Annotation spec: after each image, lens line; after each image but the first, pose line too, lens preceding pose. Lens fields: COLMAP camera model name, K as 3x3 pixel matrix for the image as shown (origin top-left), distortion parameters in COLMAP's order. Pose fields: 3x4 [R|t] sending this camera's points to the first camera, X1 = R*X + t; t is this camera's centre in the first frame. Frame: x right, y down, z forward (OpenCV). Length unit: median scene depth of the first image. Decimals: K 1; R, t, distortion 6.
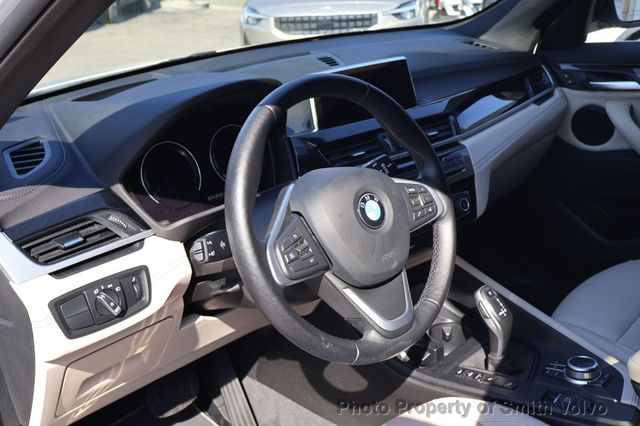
lens RADIAL K [[728.7, 0, 320.2], [0, 728.7, 213.1], [0, 0, 1]] dist [-0.002861, 0.000000]
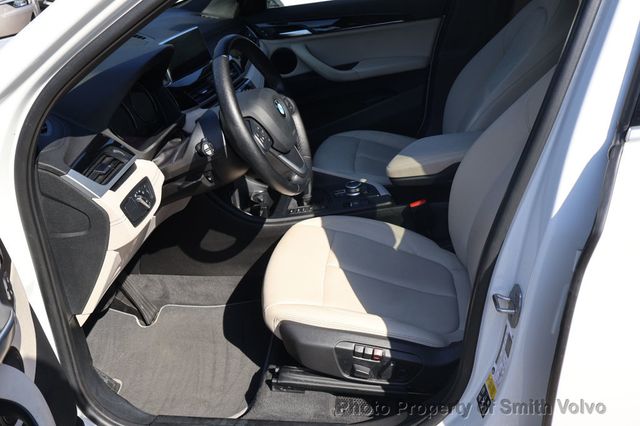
lens RADIAL K [[624.9, 0, 320.4], [0, 624.9, 213.5], [0, 0, 1]] dist [0.027696, 0.000000]
pose [[0.788641, -0.266680, 0.554010, -0.546432], [0.227486, 0.963659, 0.140040, 0.036042], [-0.571223, 0.015589, 0.820647, -0.216569]]
